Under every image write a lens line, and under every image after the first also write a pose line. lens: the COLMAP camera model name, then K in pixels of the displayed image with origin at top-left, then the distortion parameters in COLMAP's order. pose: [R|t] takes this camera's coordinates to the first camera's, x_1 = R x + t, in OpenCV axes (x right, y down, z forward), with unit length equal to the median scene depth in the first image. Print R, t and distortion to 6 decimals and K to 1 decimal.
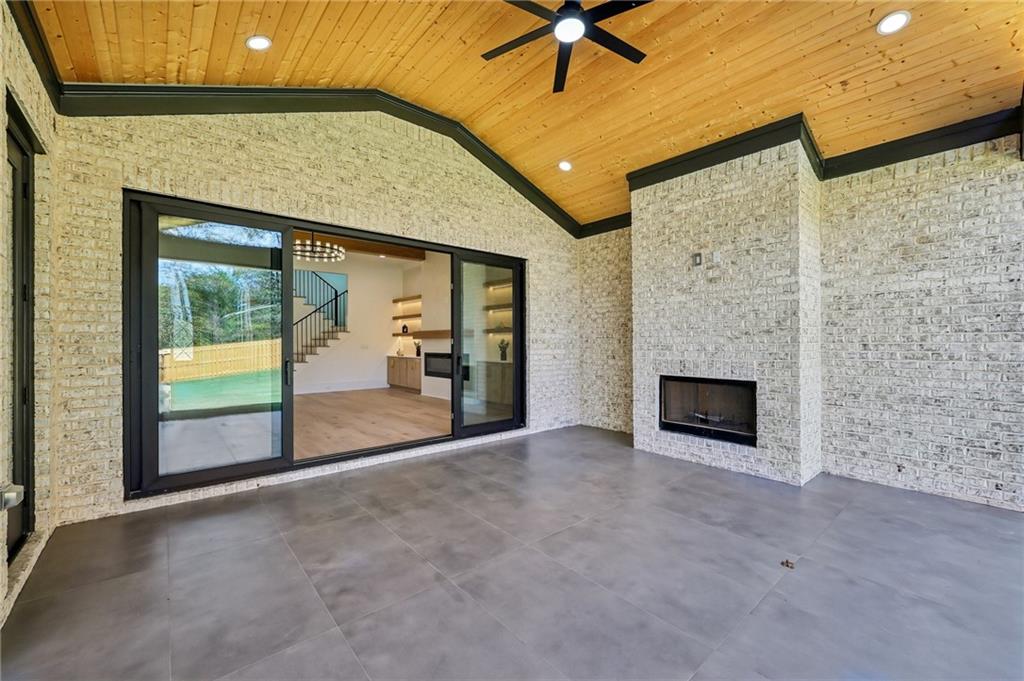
lens RADIAL K [[414.4, 0, 516.8], [0, 414.4, 342.2], [0, 0, 1]] dist [-0.001300, -0.000045]
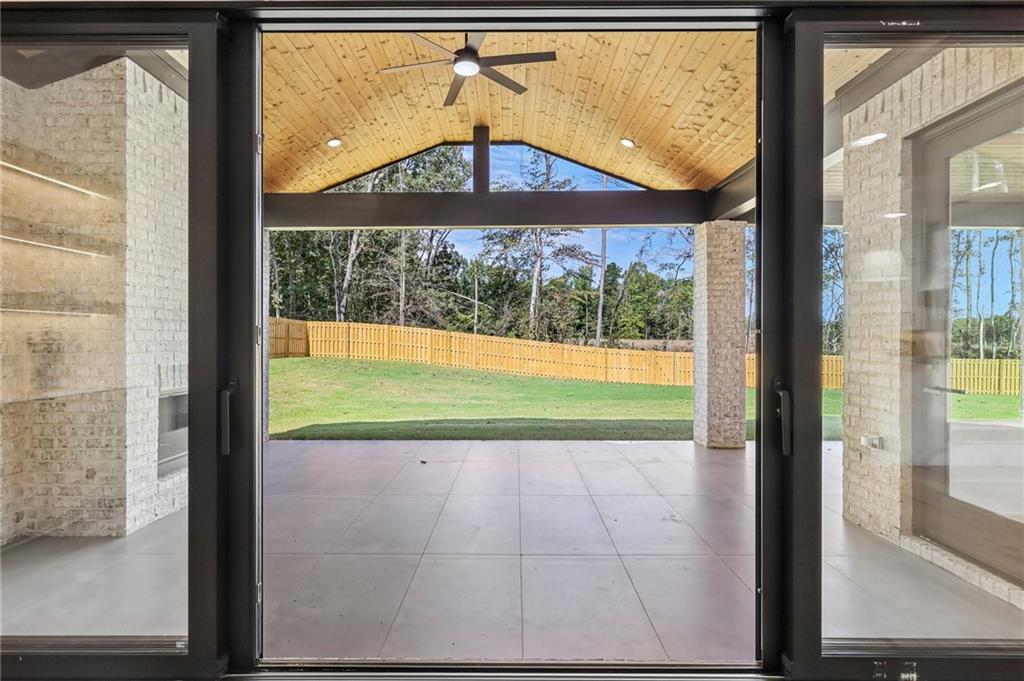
lens RADIAL K [[490.7, 0, 510.3], [0, 490.7, 339.6], [0, 0, 1]] dist [-0.004870, -0.000646]
pose [[-0.747270, 0.002374, 0.664517, -0.594996], [0.002173, 0.999997, -0.001130, 0.003197], [-0.664518, 0.000599, -0.747272, 1.326527]]
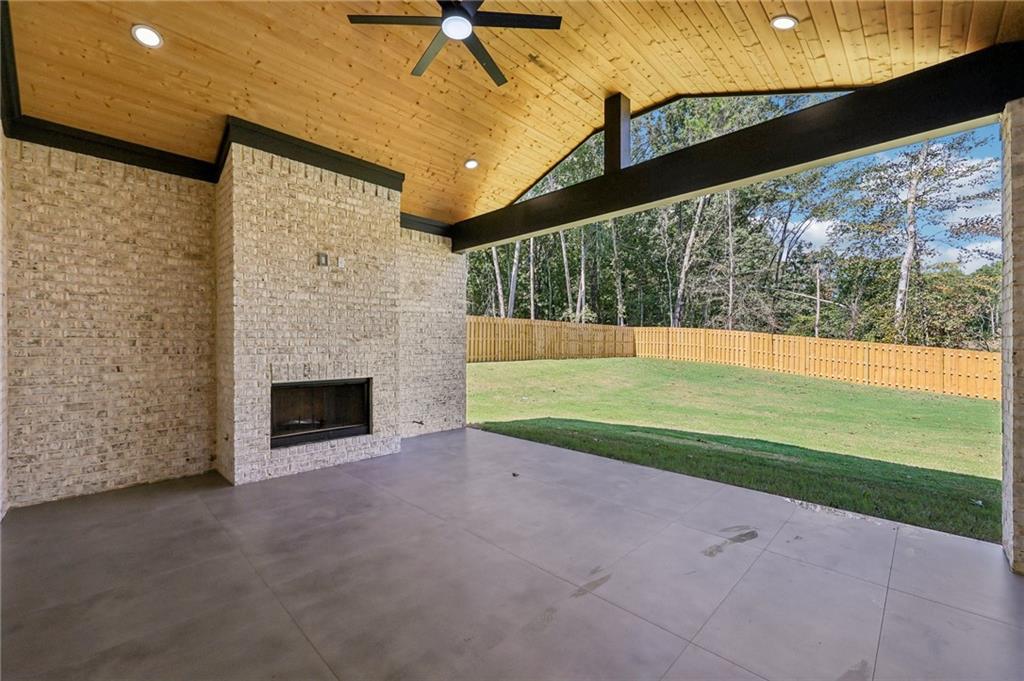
lens RADIAL K [[414.4, 0, 516.9], [0, 414.4, 342.6], [0, 0, 1]] dist [-0.001300, -0.000045]
pose [[-0.085618, 0.001004, 0.996328, -0.590689], [-0.000024, 0.999999, -0.001010, -0.003146], [-0.996328, -0.000110, -0.085618, 0.644279]]
